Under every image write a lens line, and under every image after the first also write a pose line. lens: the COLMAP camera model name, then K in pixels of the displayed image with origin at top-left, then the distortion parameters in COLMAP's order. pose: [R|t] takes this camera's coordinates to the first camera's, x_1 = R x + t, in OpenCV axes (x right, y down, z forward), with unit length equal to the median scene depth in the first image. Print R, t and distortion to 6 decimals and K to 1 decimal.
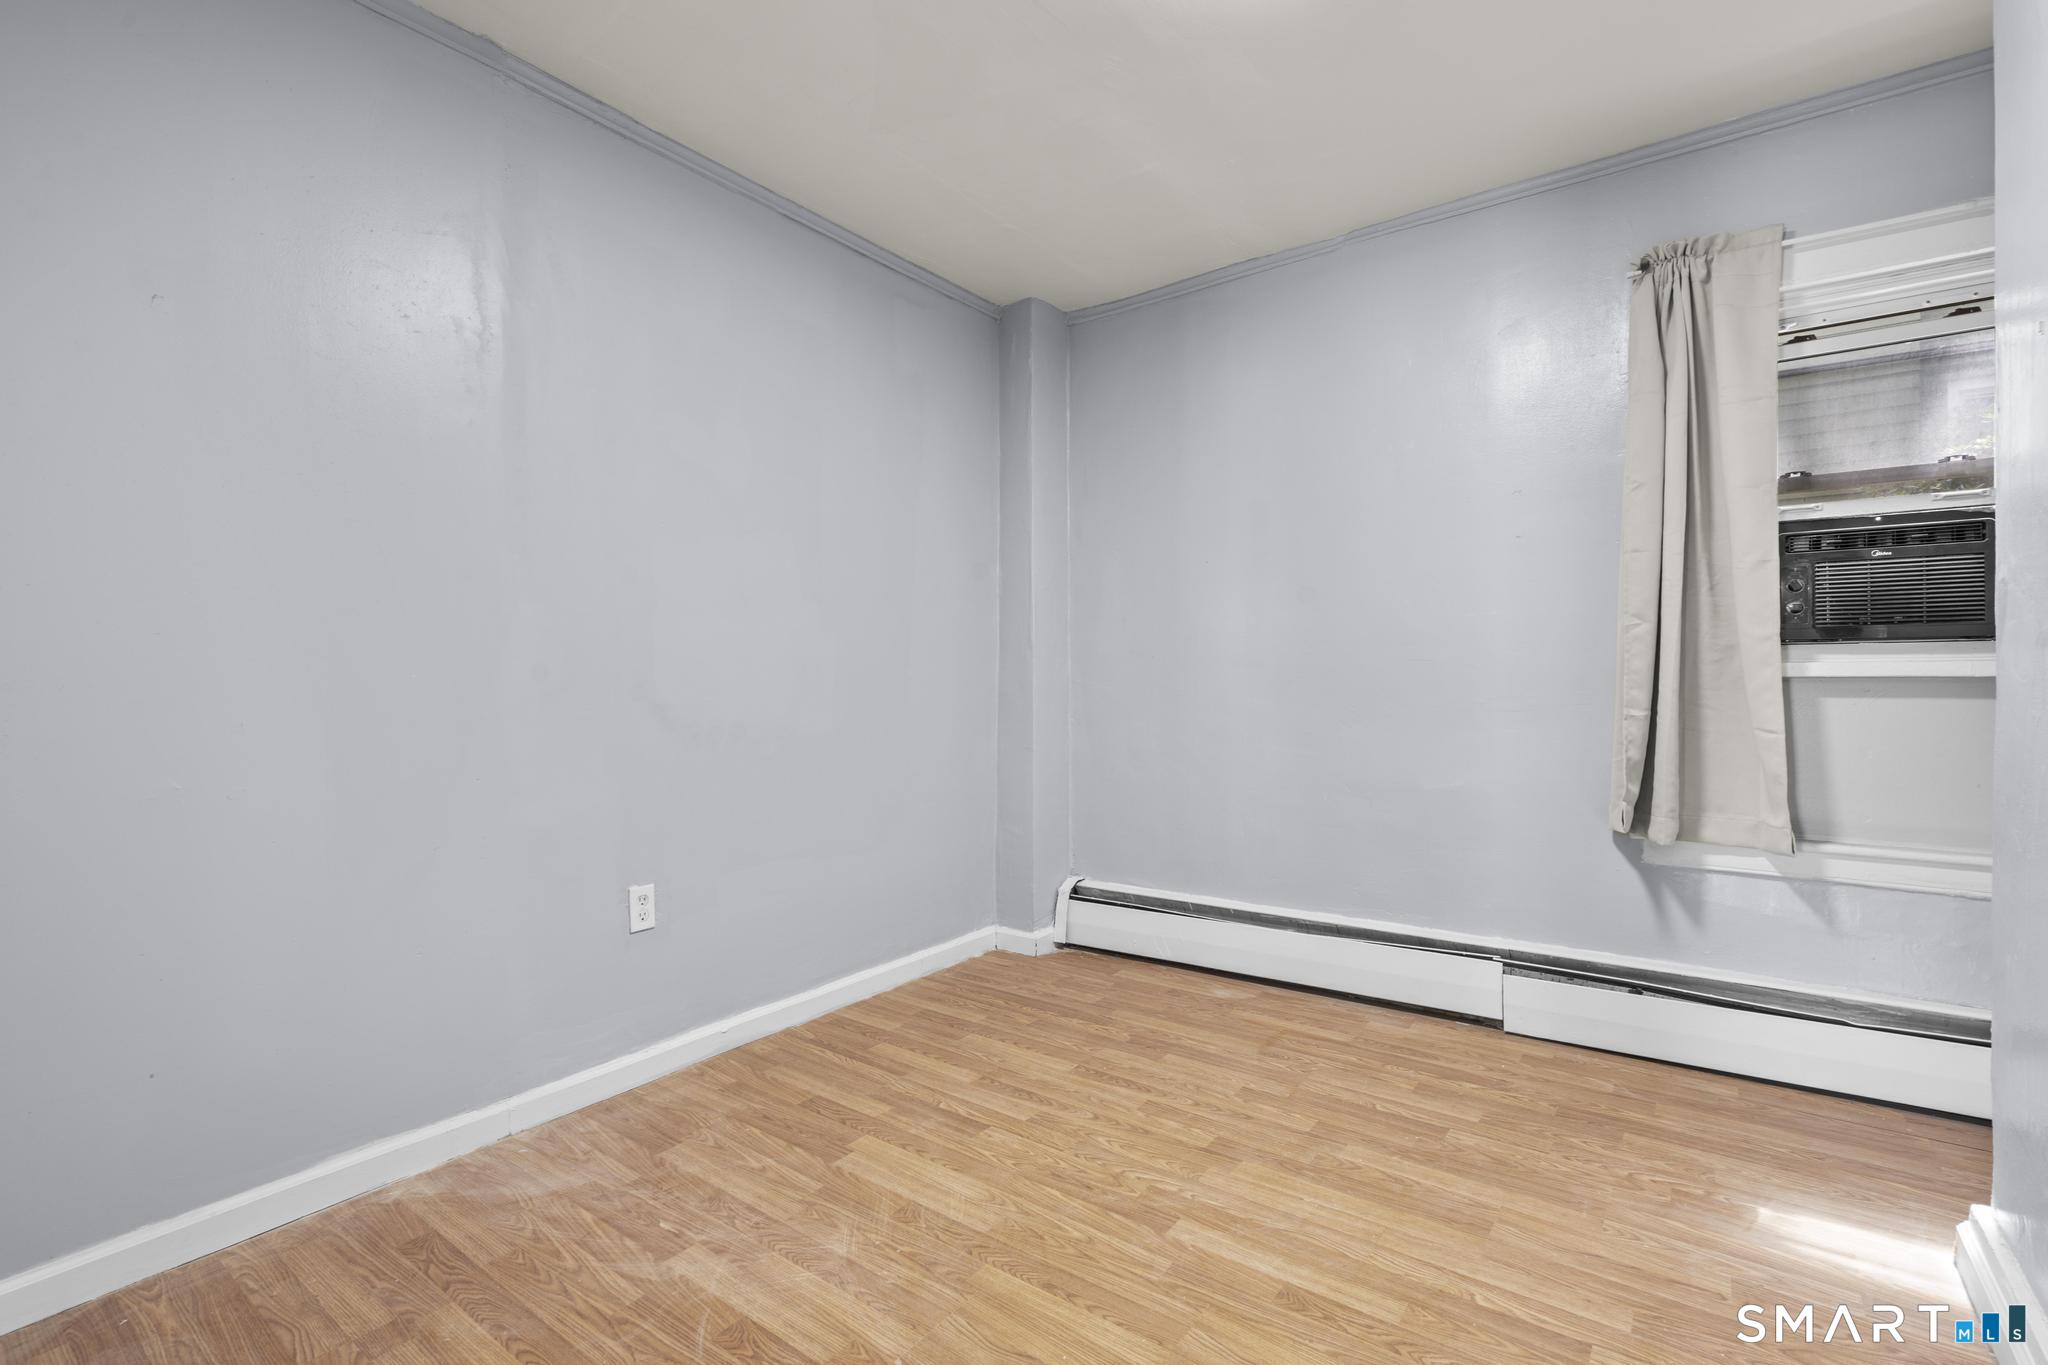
lens RADIAL K [[933.3, 0, 1026.6], [0, 933.3, 680.1], [0, 0, 1]] dist [-0.004041, 0.001858]
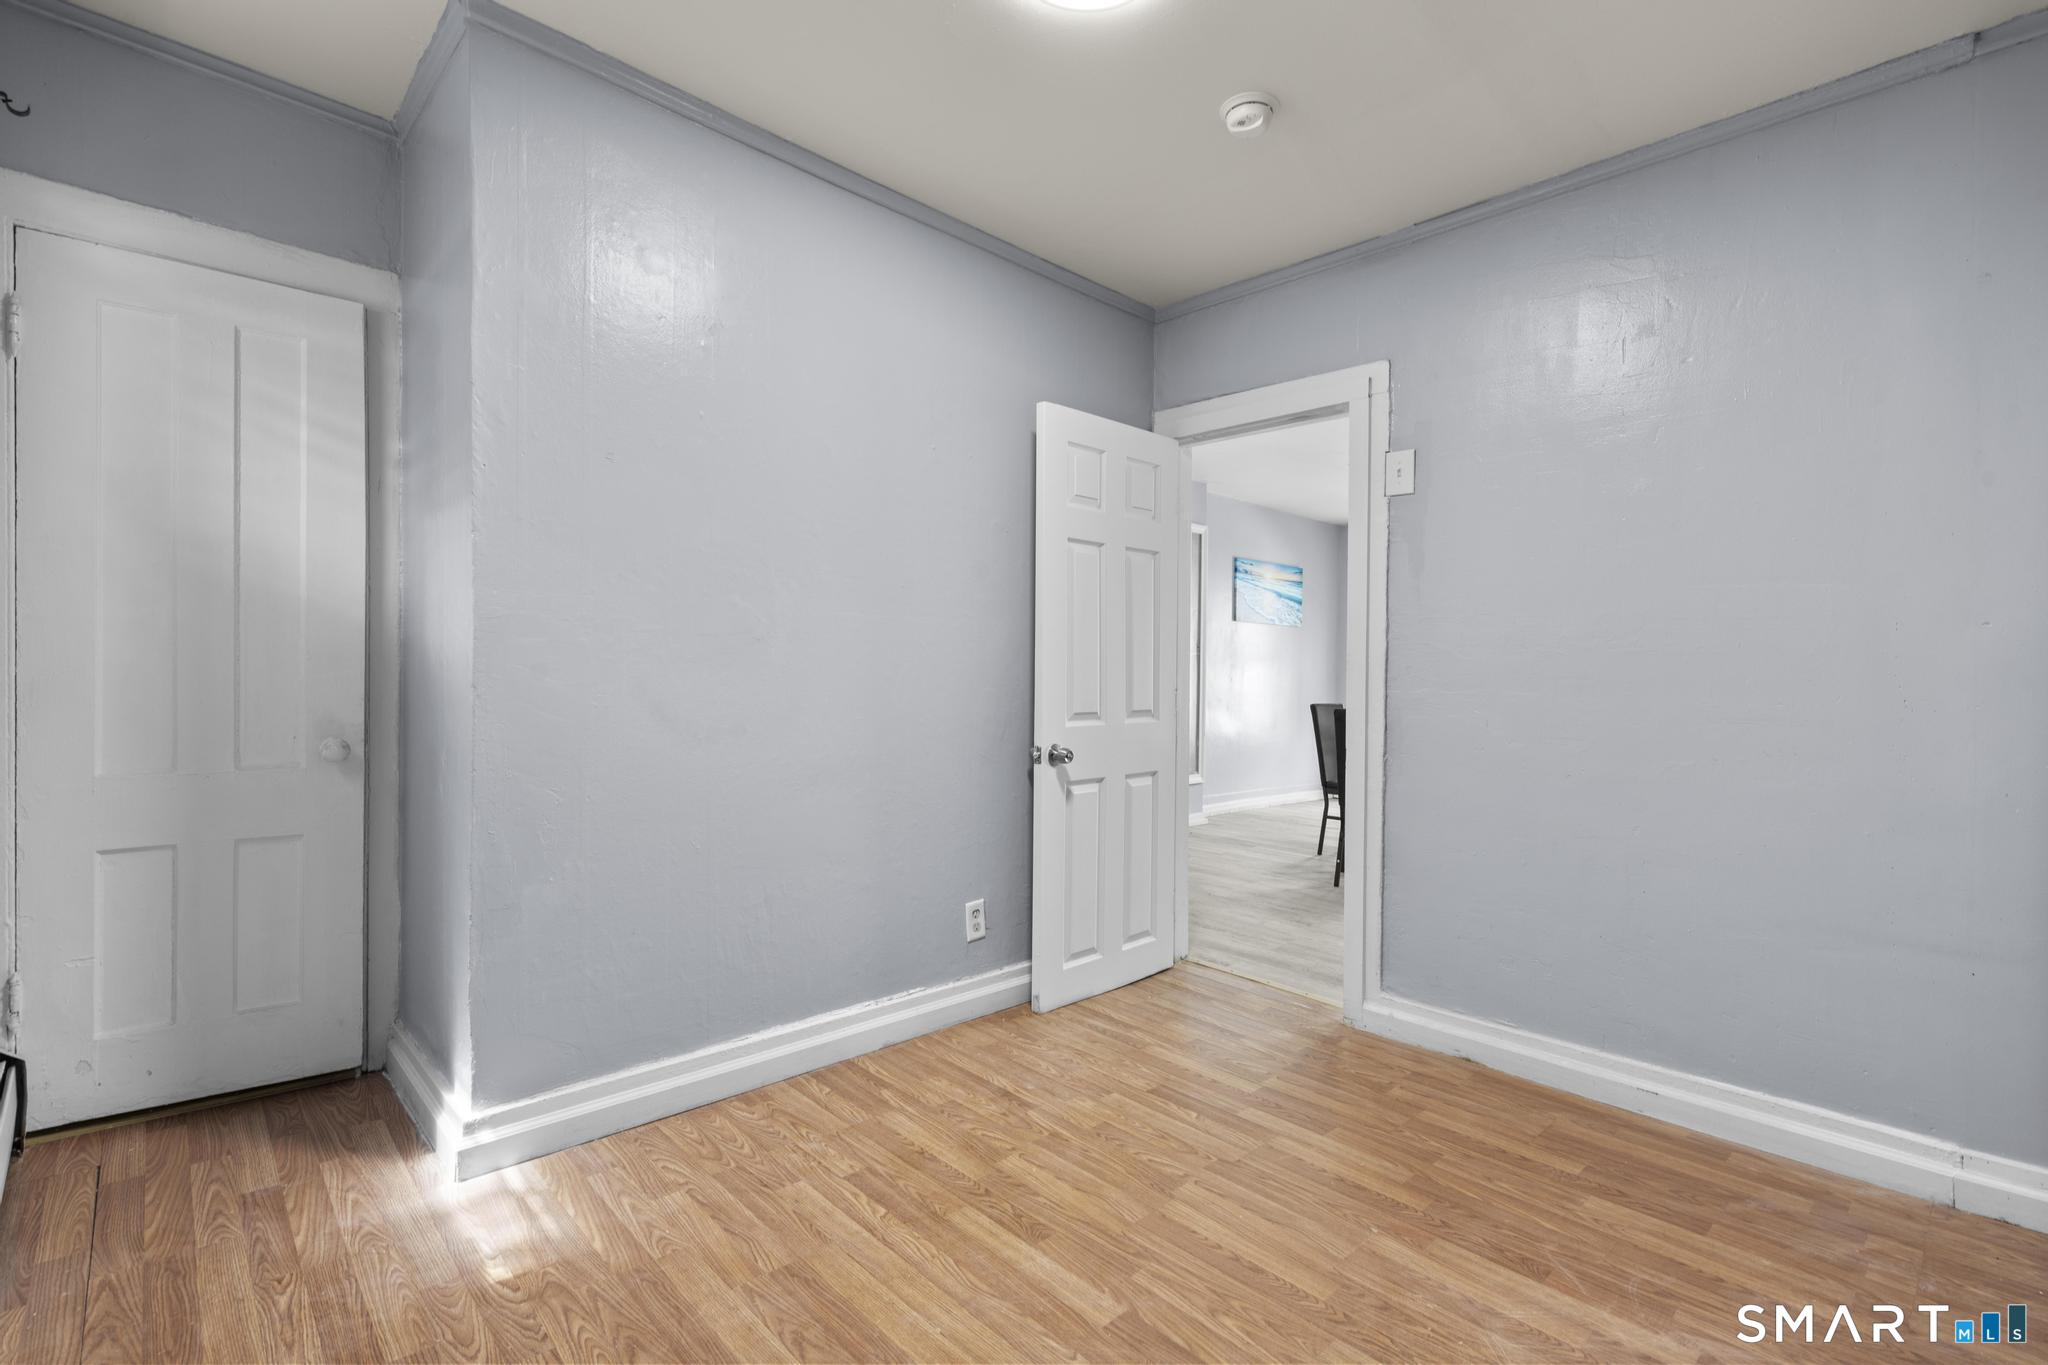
lens RADIAL K [[933.3, 0, 1026.6], [0, 933.3, 680.1], [0, 0, 1]] dist [-0.004041, 0.001858]
pose [[-0.983764, -0.015137, 0.178829, 0.066919], [-0.012748, 0.999814, 0.014500, -0.019055], [-0.179016, 0.011985, -0.983773, 1.365355]]
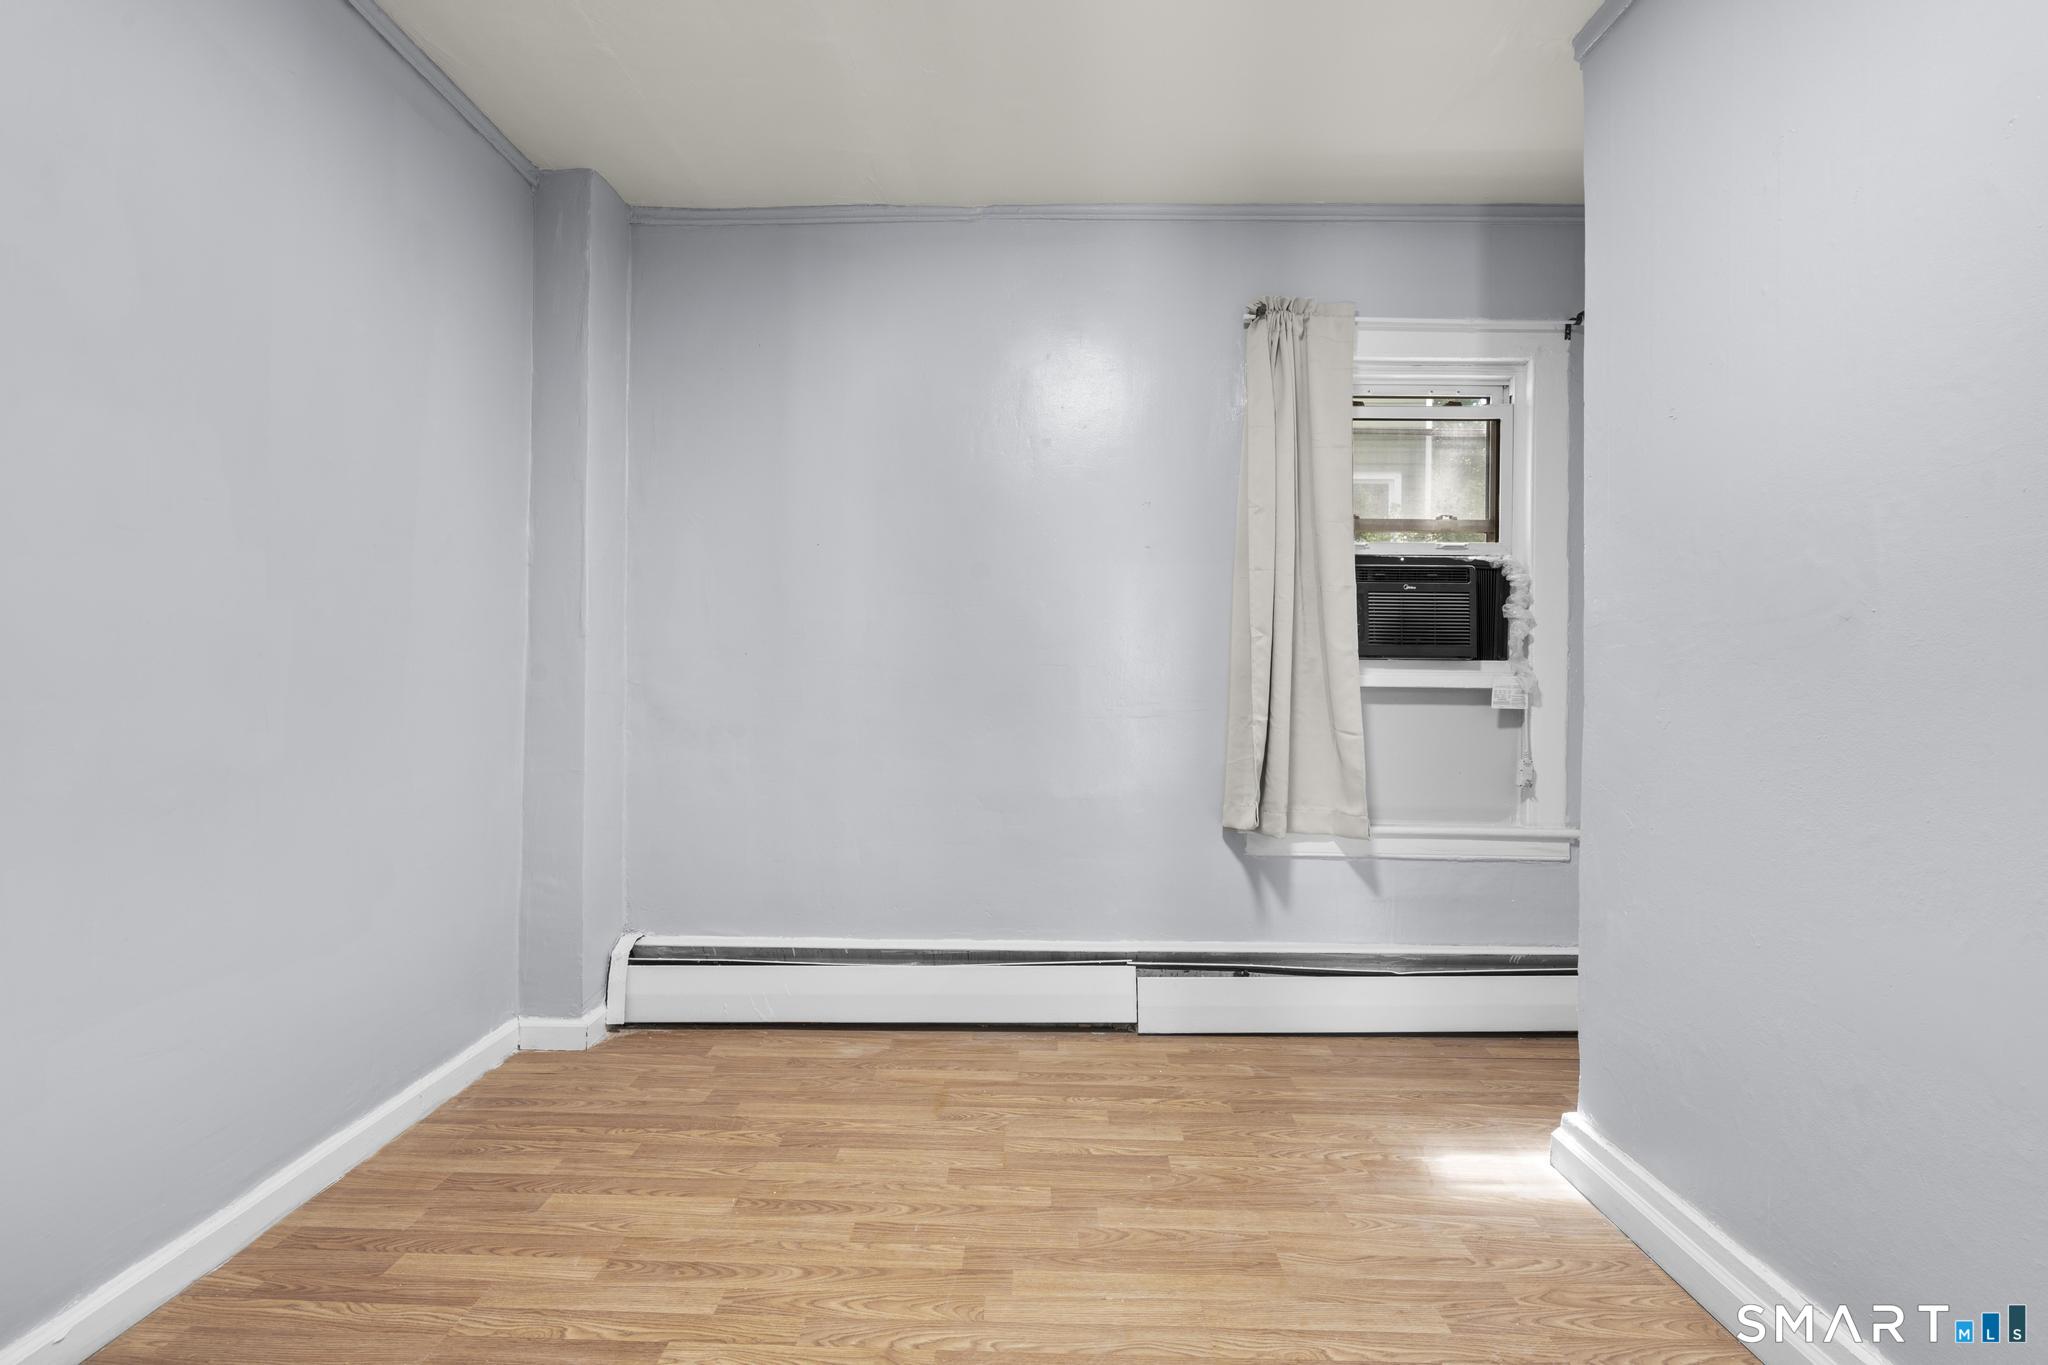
lens RADIAL K [[933.3, 0, 1026.6], [0, 933.3, 680.1], [0, 0, 1]] dist [-0.004041, 0.001858]
pose [[0.815696, 0.015018, 0.578286, -0.197971], [-0.012240, 0.999887, -0.008703, 0.003415], [-0.578351, 0.000021, 0.815788, 0.269409]]
